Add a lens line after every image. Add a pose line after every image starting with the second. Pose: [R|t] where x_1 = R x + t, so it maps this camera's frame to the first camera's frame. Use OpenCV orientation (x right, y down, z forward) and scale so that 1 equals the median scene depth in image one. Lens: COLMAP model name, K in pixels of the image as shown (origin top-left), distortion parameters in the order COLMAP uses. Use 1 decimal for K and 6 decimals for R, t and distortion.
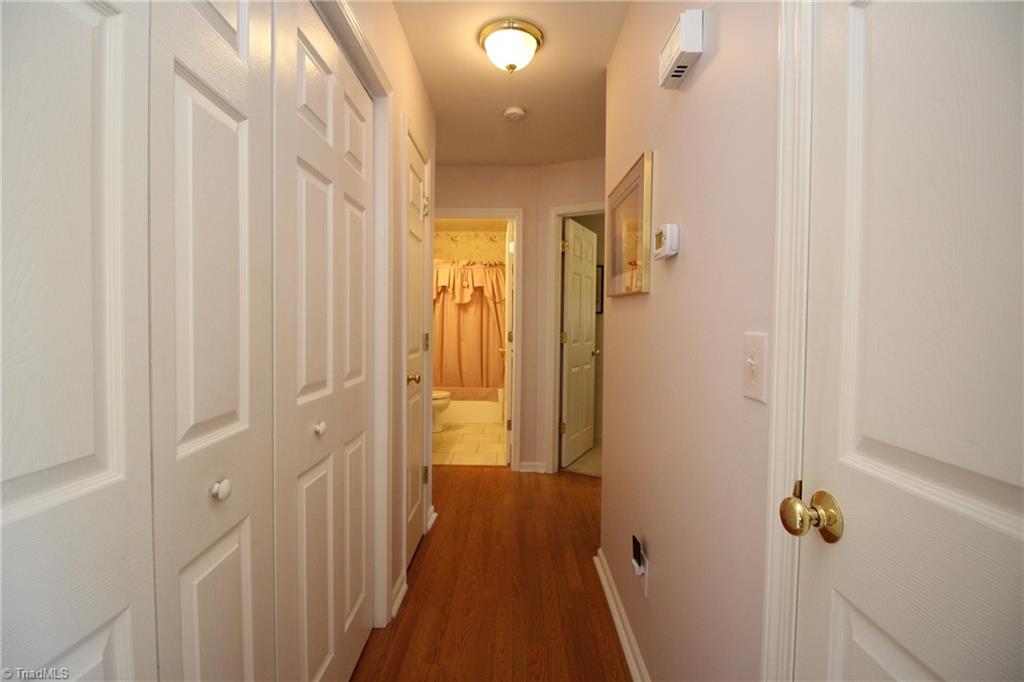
lens RADIAL K [[469.8, 0, 511.2], [0, 469.8, 336.5], [0, 0, 1]] dist [-0.014734, 0.000044]
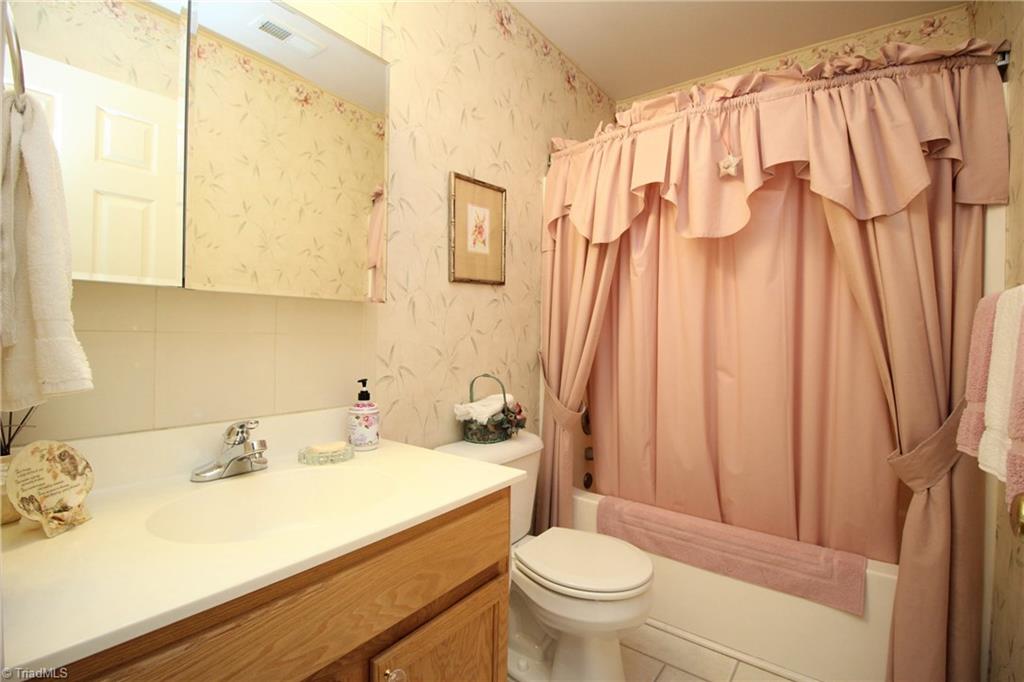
lens RADIAL K [[469.8, 0, 509.9], [0, 469.8, 337.4], [0, 0, 1]] dist [-0.014734, 0.000044]
pose [[0.811531, 0.007444, -0.584262, -0.041699], [-0.028739, 0.999217, -0.027187, -0.000732], [0.583603, 0.038854, 0.811109, 0.705530]]
